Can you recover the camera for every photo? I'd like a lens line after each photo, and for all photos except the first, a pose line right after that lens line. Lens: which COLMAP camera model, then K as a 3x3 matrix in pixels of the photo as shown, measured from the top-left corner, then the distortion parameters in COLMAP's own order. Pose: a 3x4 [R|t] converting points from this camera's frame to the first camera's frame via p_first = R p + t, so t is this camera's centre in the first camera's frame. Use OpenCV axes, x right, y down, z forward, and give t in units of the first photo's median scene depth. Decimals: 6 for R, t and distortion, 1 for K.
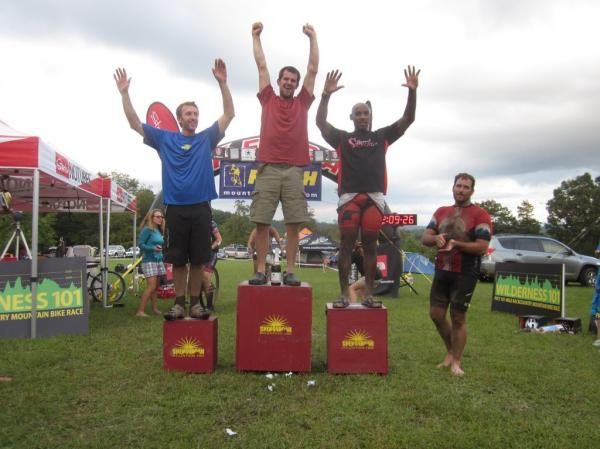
lens RADIAL K [[502.8, 0, 300.0], [0, 502.8, 224.5], [0, 0, 1]] dist [-0.054396, 0.045399]
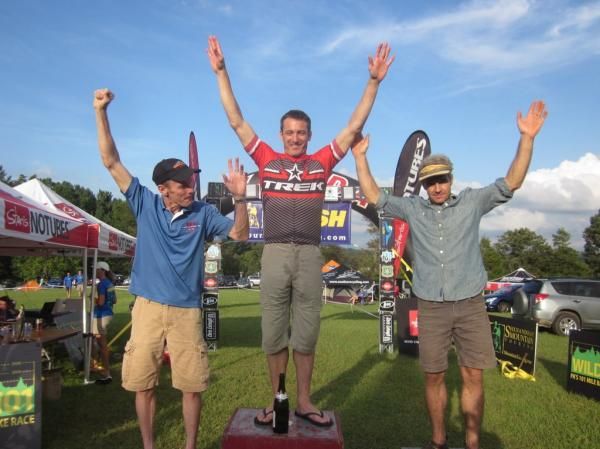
lens RADIAL K [[502.8, 0, 300.0], [0, 502.8, 224.5], [0, 0, 1]] dist [-0.054396, 0.045399]
pose [[0.998551, 0.002605, -0.053757, 0.001905], [-0.005383, 0.998654, -0.051588, -0.037352], [0.053550, 0.051803, 0.997221, 0.133687]]
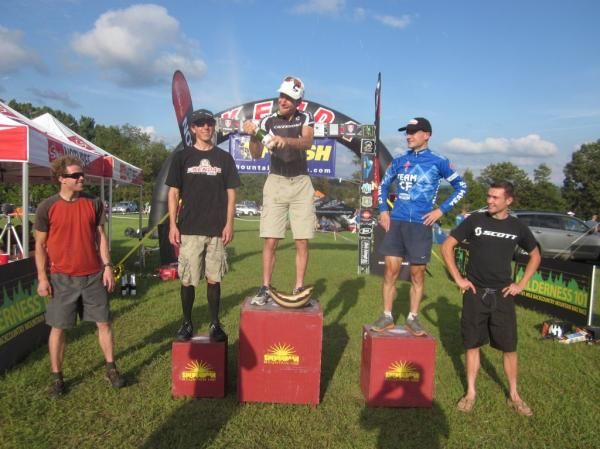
lens RADIAL K [[502.8, 0, 300.0], [0, 502.8, 224.5], [0, 0, 1]] dist [-0.054396, 0.045399]
pose [[0.999484, 0.023354, -0.022068, -0.000189], [-0.021347, 0.995965, 0.087164, -0.039922], [0.024014, -0.086648, 0.995950, 0.040604]]
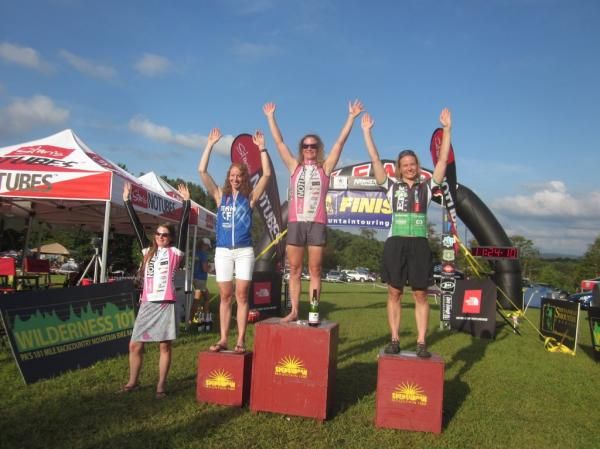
lens RADIAL K [[502.8, 0, 300.0], [0, 502.8, 224.5], [0, 0, 1]] dist [-0.054396, 0.045399]
pose [[0.967067, 0.018486, -0.253850, 0.073339], [-0.030245, 0.998639, -0.042499, -0.011555], [0.252719, 0.048777, 0.966309, 0.019962]]
